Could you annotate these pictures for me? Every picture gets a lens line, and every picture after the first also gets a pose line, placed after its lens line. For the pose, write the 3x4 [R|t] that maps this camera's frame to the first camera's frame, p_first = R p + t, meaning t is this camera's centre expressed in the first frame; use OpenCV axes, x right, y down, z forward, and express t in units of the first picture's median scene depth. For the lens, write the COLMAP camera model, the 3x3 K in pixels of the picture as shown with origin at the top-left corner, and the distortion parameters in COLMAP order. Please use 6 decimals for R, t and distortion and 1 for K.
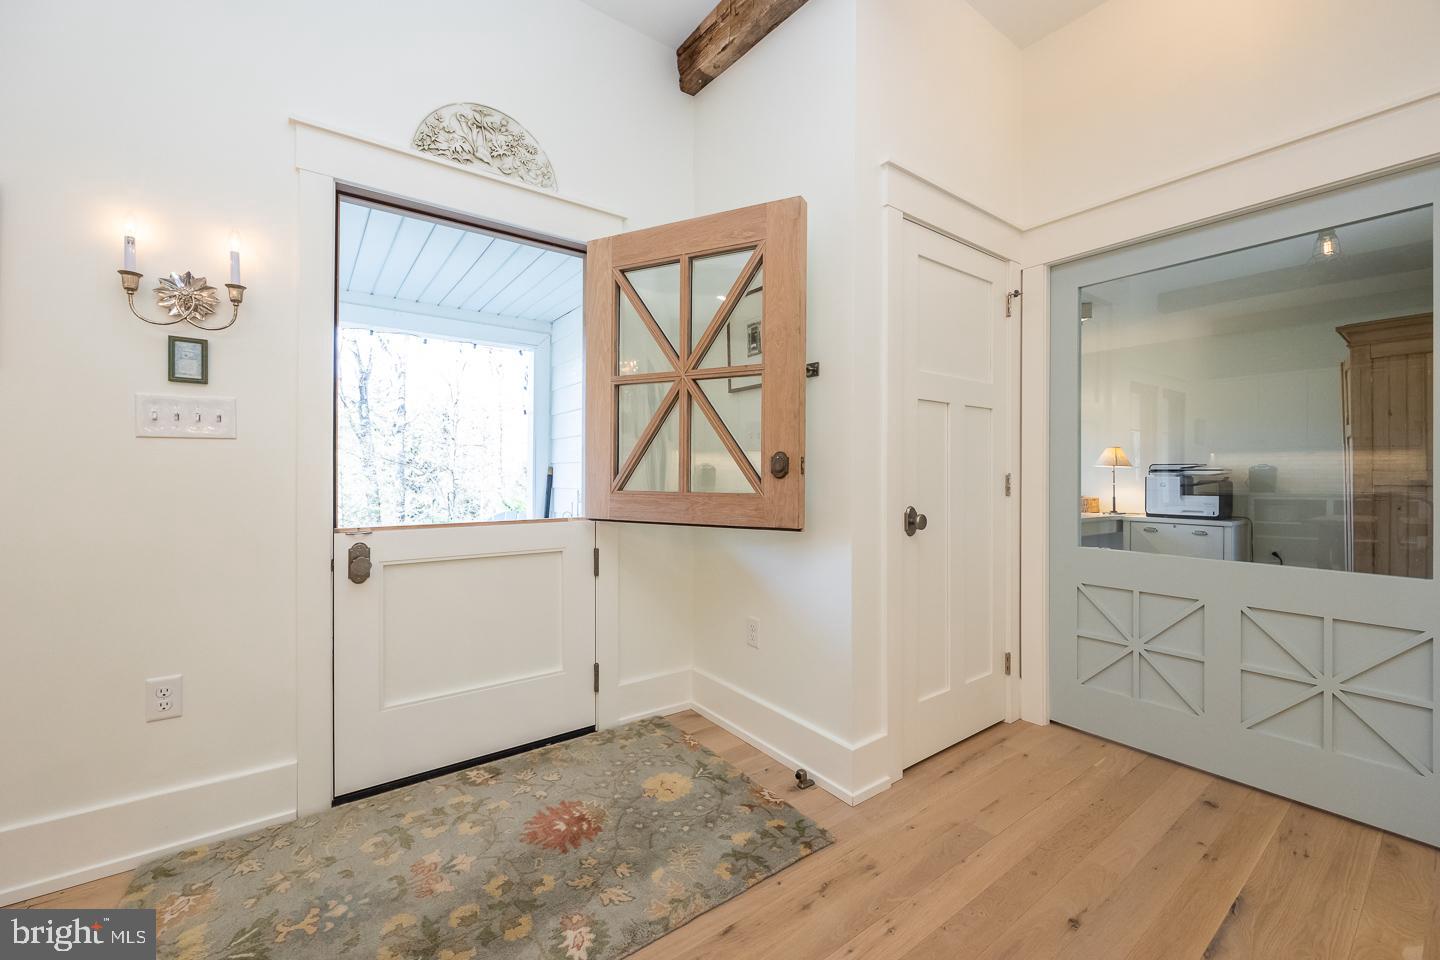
lens RADIAL K [[581.1, 0, 713.8], [0, 581.1, 471.3], [0, 0, 1]] dist [-0.006861, 0.000016]
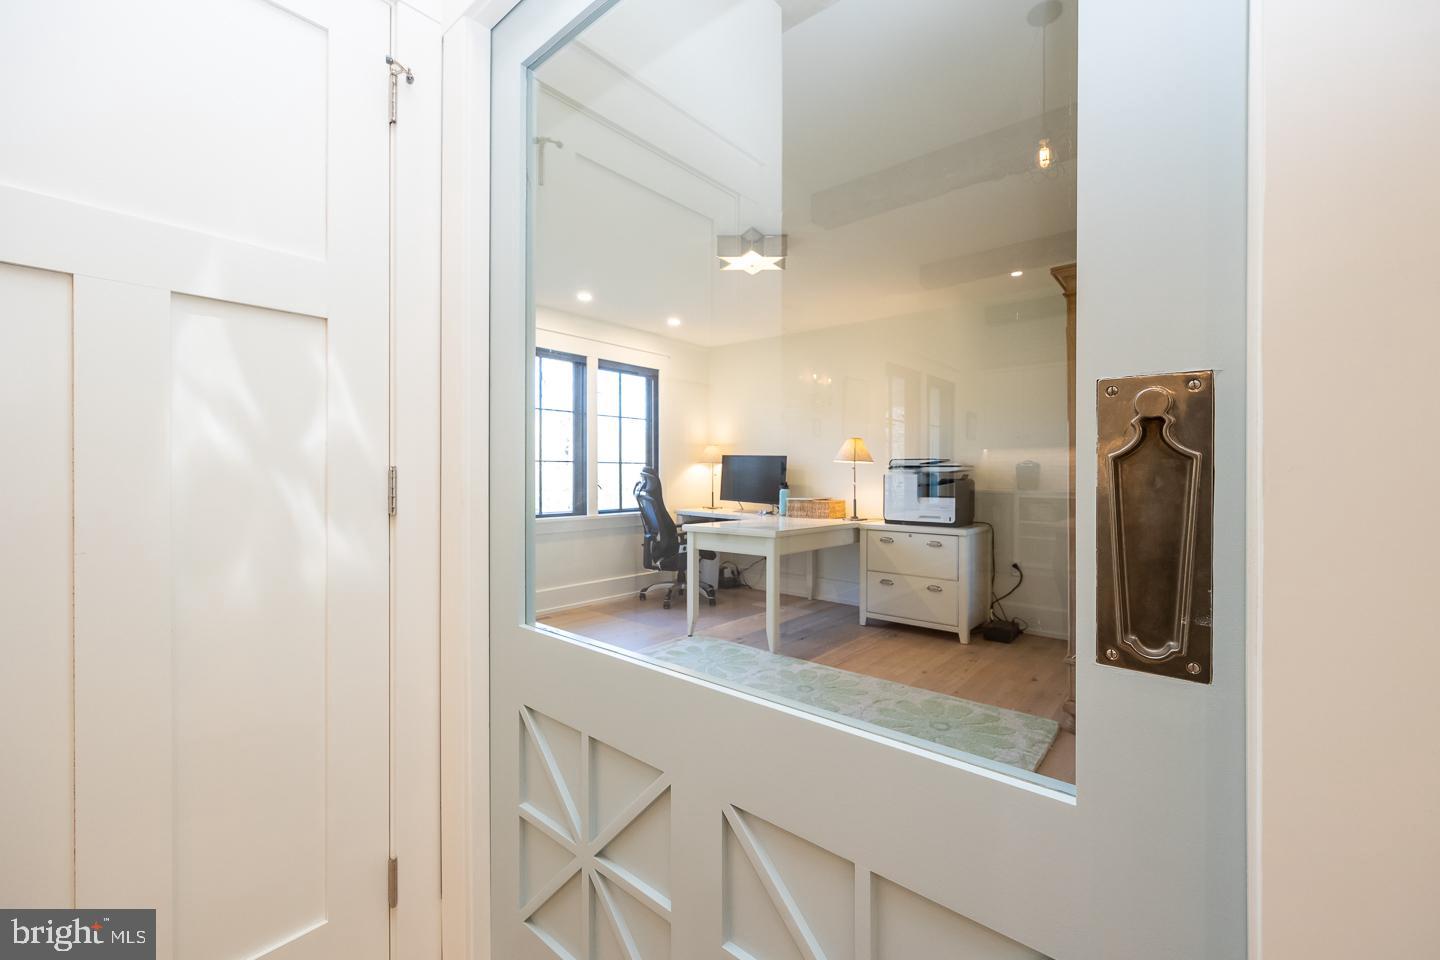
lens RADIAL K [[581.1, 0, 732.3], [0, 581.1, 473.3], [0, 0, 1]] dist [-0.006861, 0.000016]
pose [[0.971959, -0.002500, 0.235138, 0.360495], [0.000866, 0.999975, 0.007053, 0.001882], [-0.235150, -0.006652, 0.971936, 0.266854]]
